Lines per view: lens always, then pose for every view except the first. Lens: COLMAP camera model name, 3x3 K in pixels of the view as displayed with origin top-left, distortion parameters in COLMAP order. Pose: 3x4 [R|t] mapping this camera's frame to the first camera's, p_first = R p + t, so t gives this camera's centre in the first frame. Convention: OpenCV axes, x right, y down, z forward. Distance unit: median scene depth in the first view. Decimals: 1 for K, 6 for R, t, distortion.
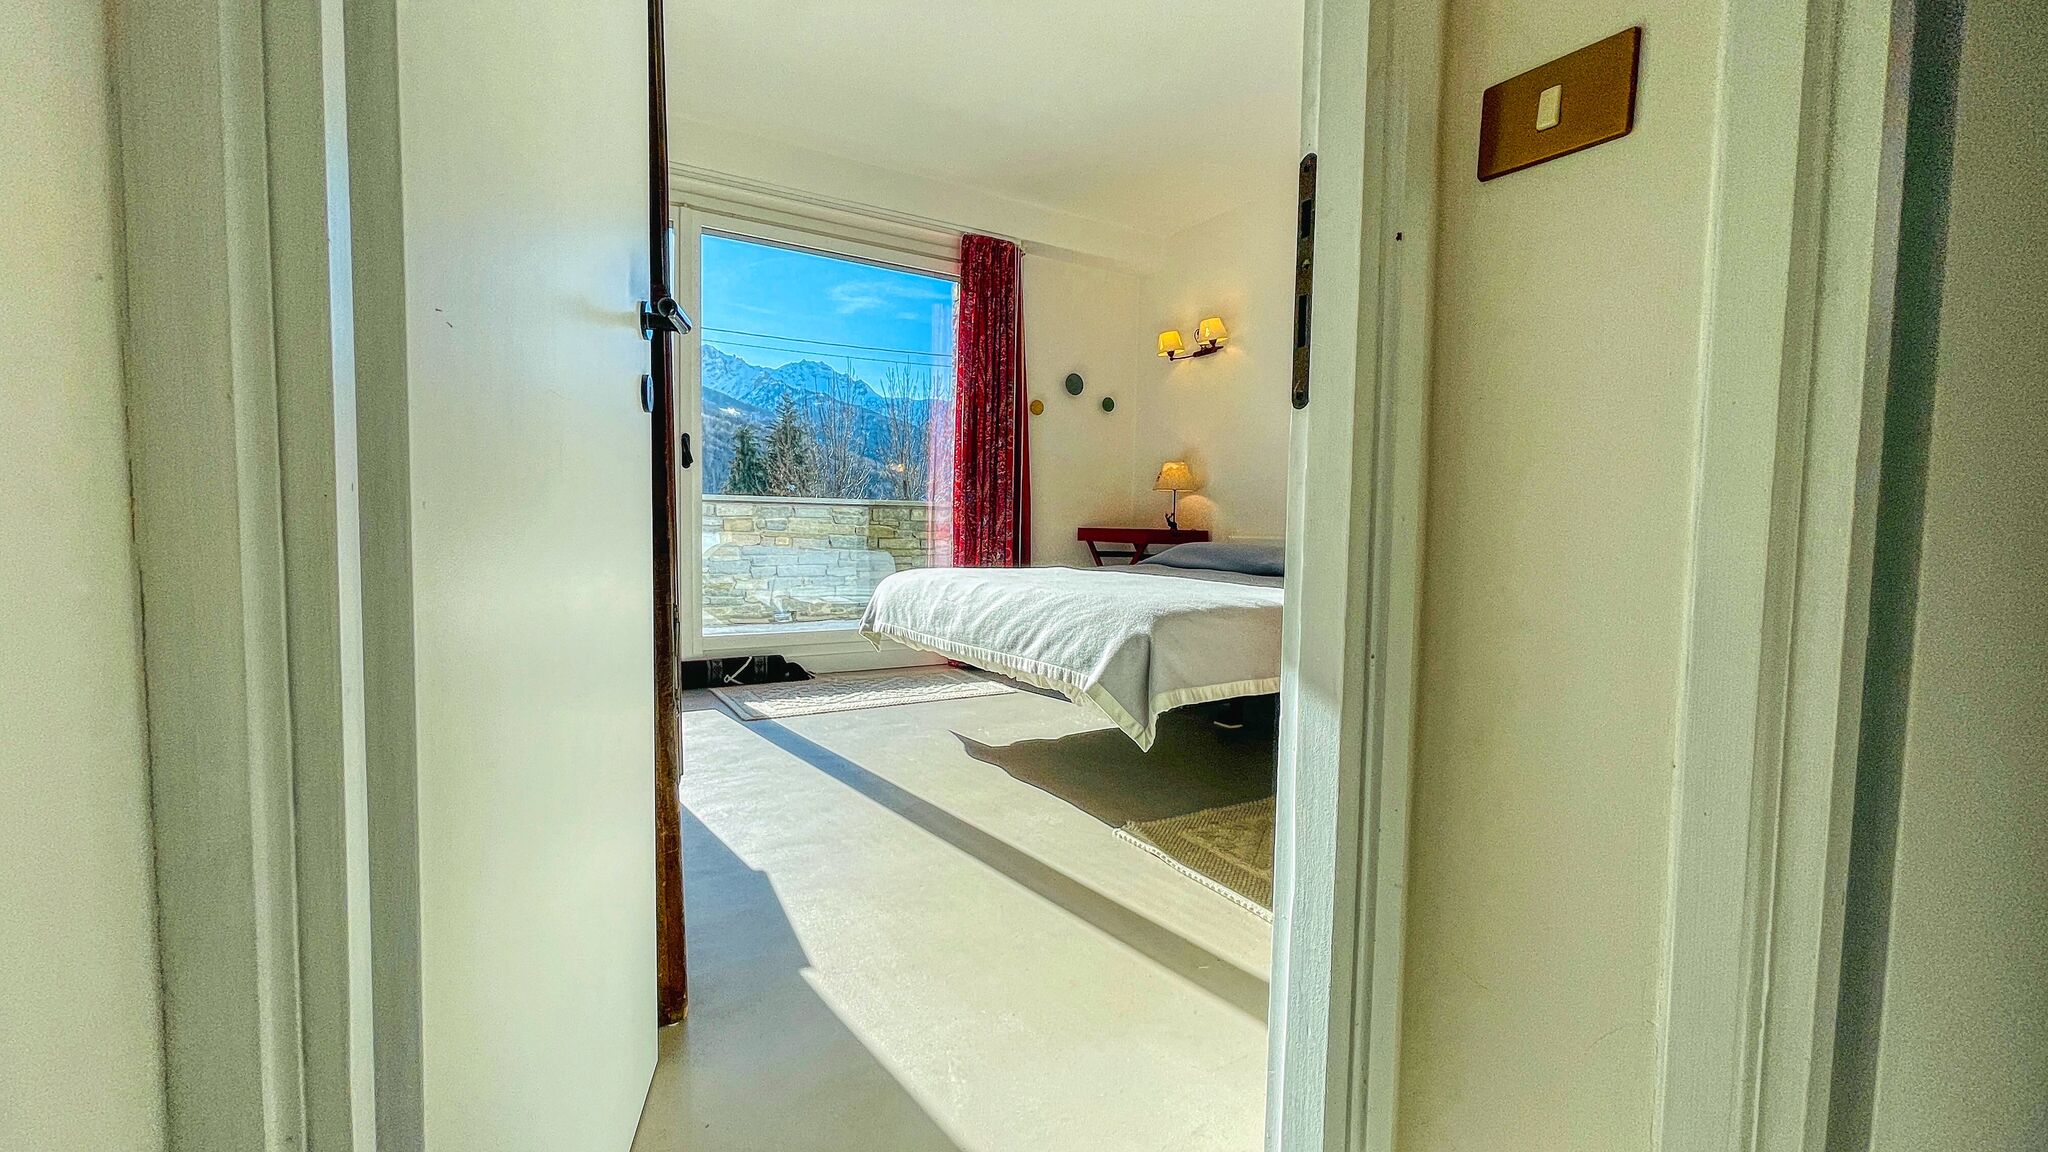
lens RADIAL K [[824.5, 0, 1014.9], [0, 824.5, 575.9], [0, 0, 1]] dist [-0.003739, 0.000035]
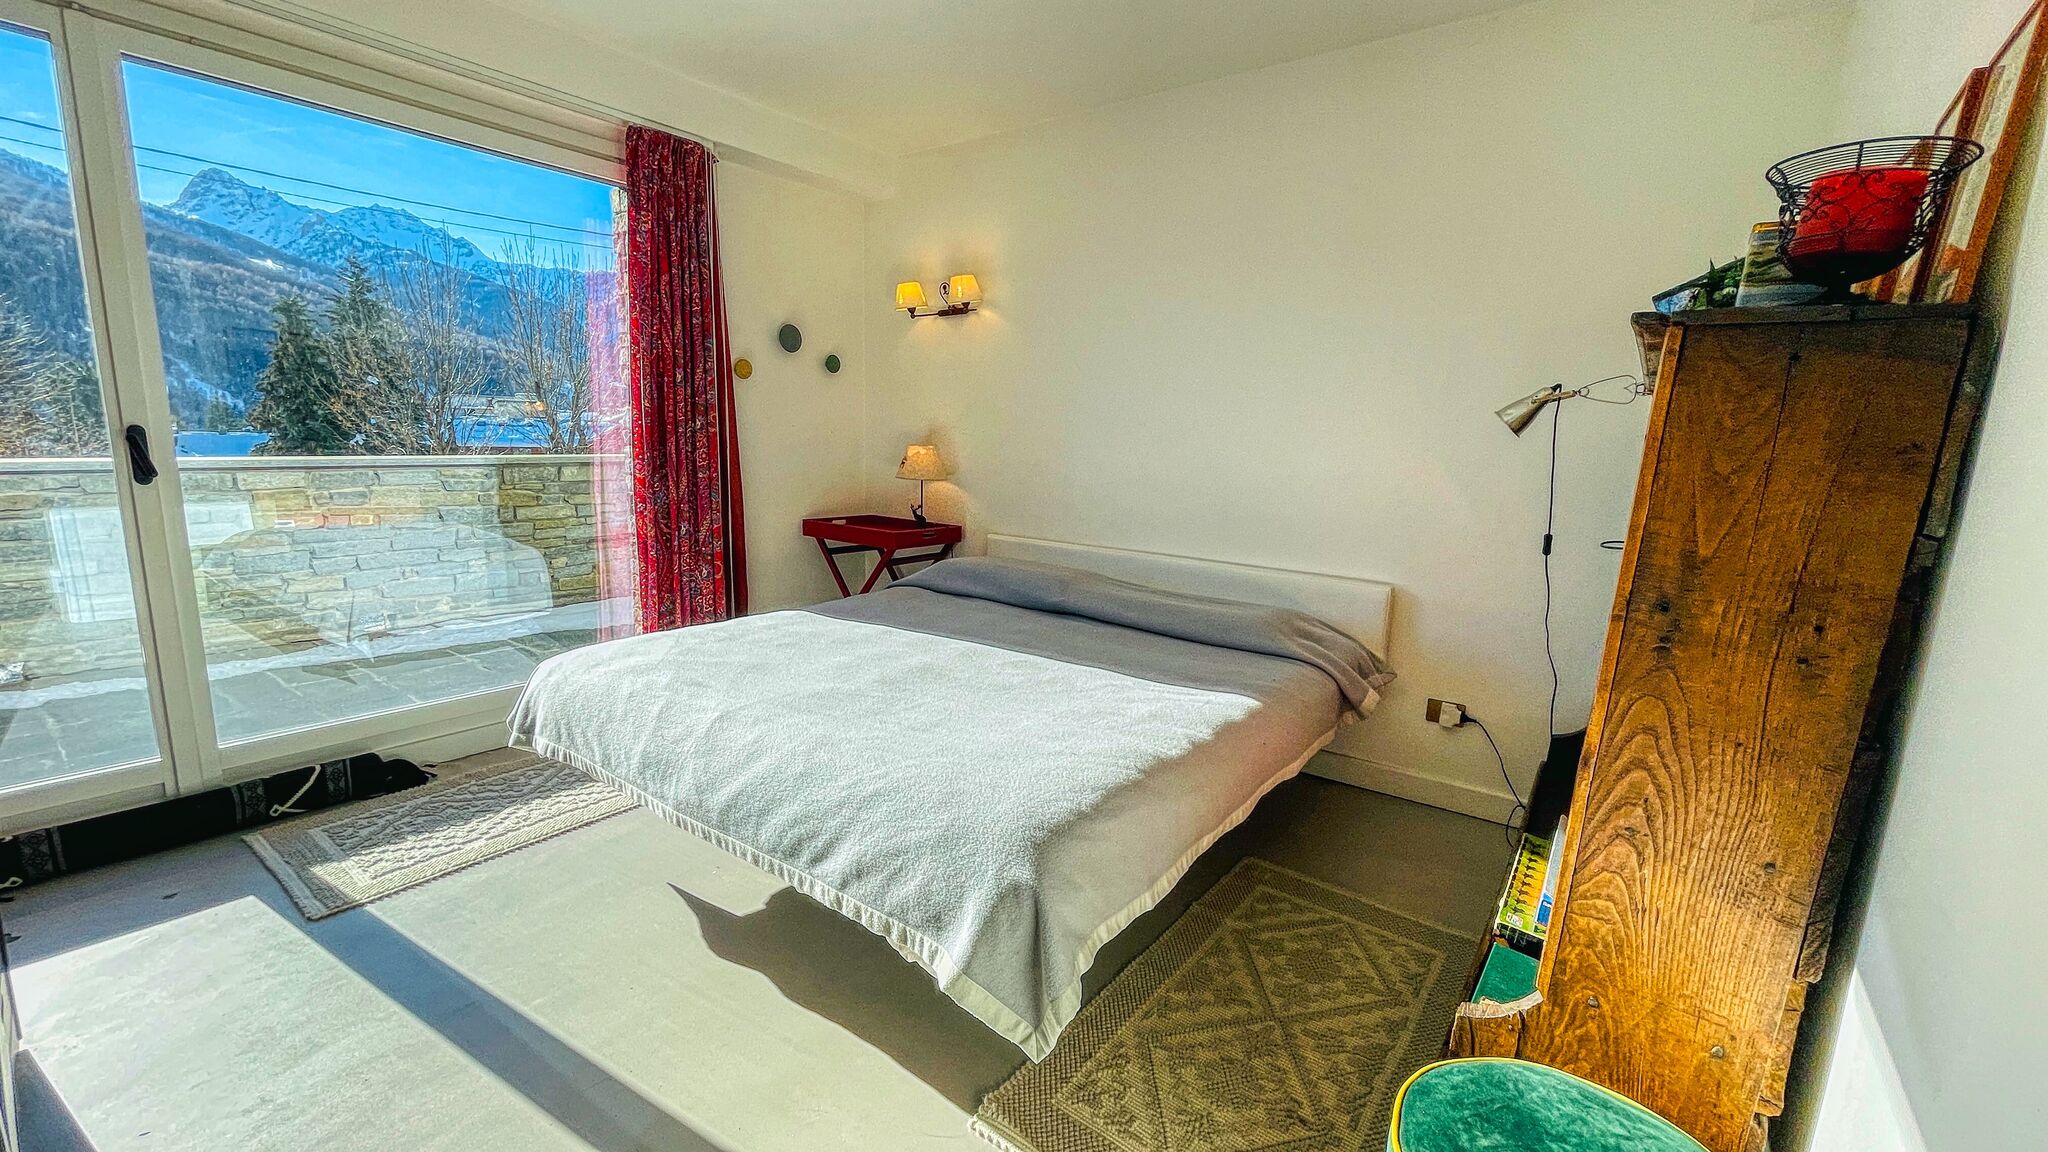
lens RADIAL K [[824.5, 0, 1016.3], [0, 824.5, 574.6], [0, 0, 1]] dist [-0.003739, 0.000035]
pose [[0.926285, -0.056210, 0.372609, -0.037348], [0.010141, 0.992172, 0.124466, -0.115942], [-0.376688, -0.111512, 0.919604, 0.187161]]
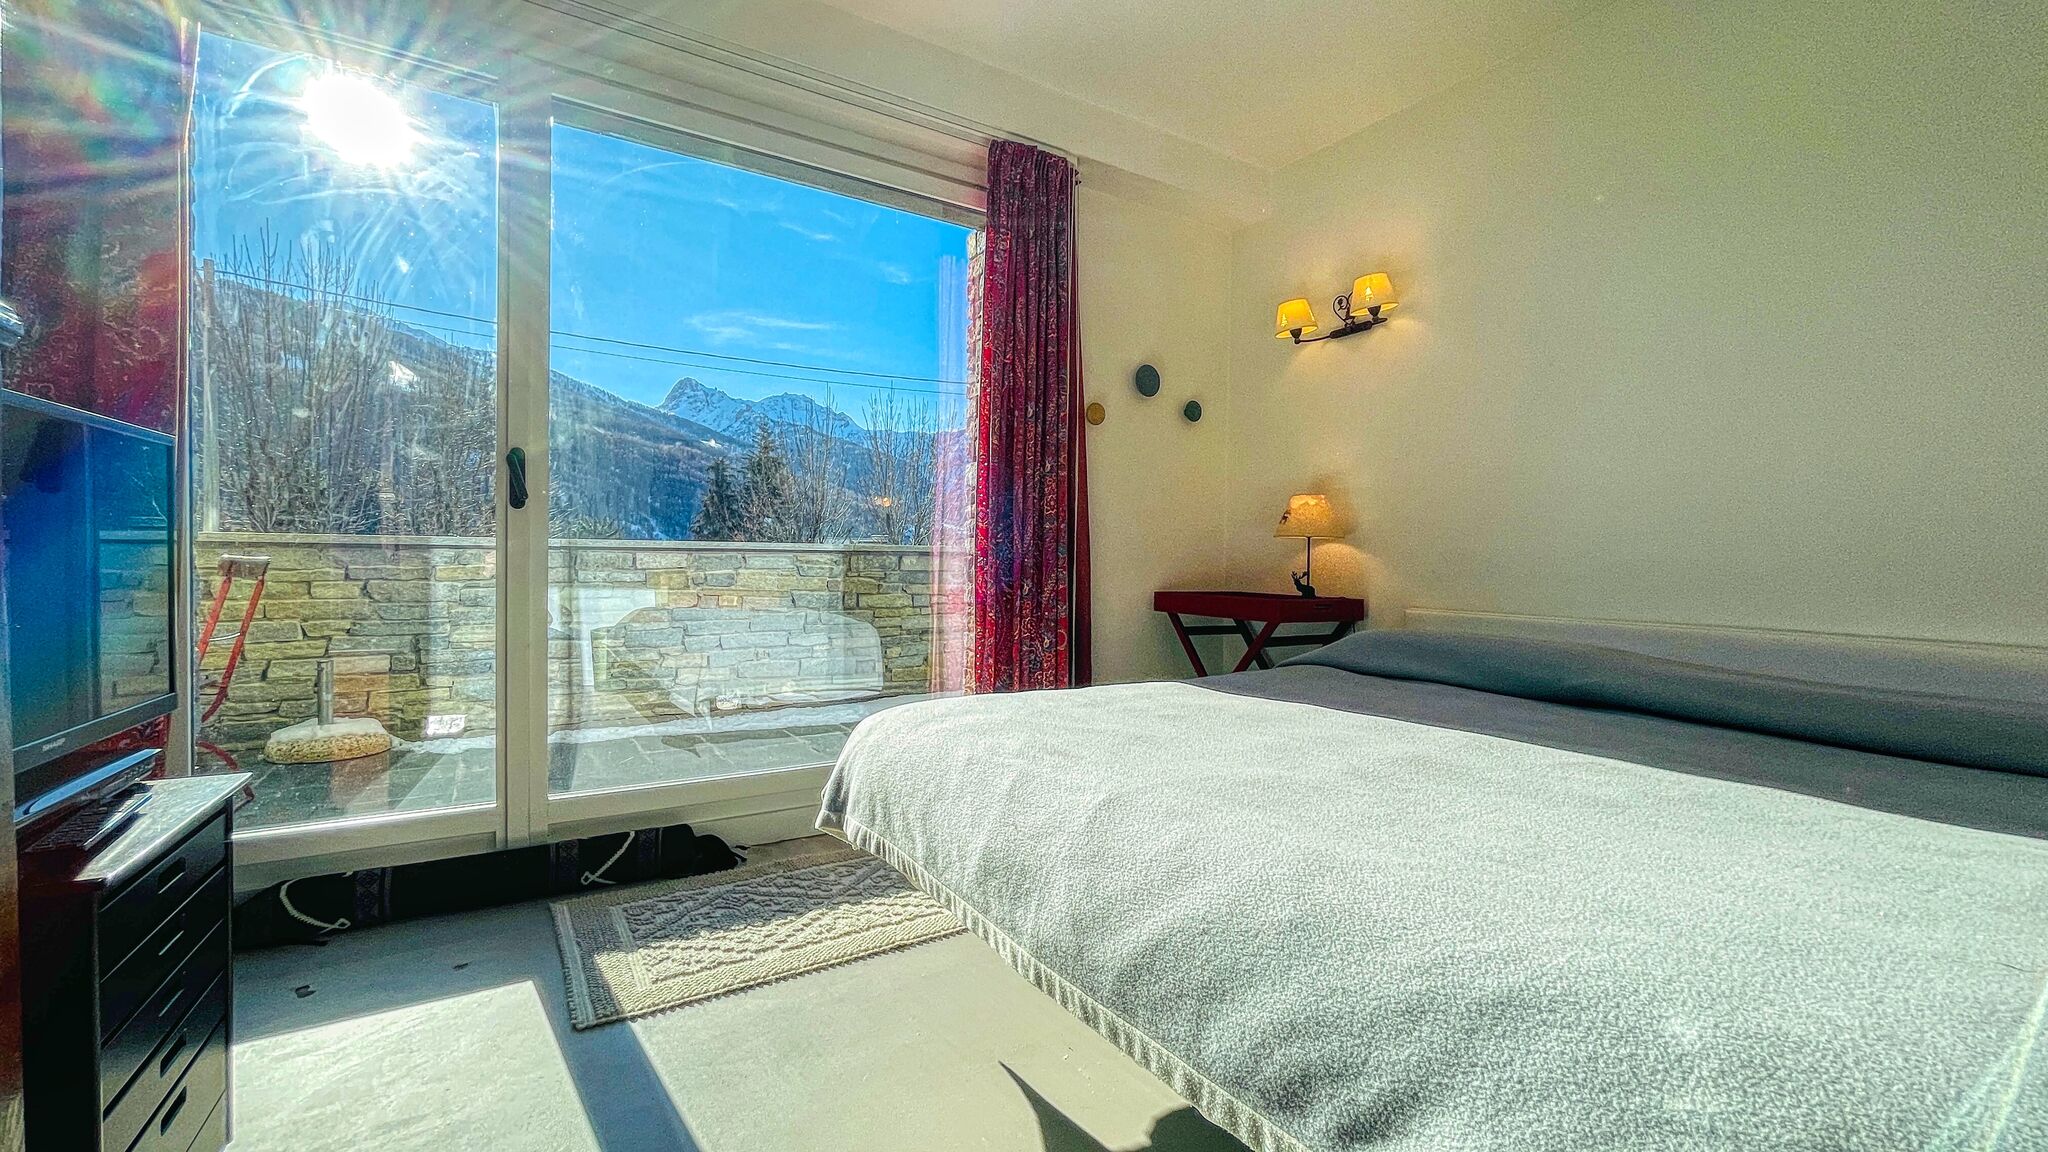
lens RADIAL K [[824.5, 0, 1014.9], [0, 824.5, 568.3], [0, 0, 1]] dist [-0.003739, 0.000035]
pose [[0.999748, -0.005157, 0.021870, -0.058304], [0.006163, 0.998914, -0.046190, -0.052700], [-0.021608, 0.046313, 0.998693, 0.368516]]
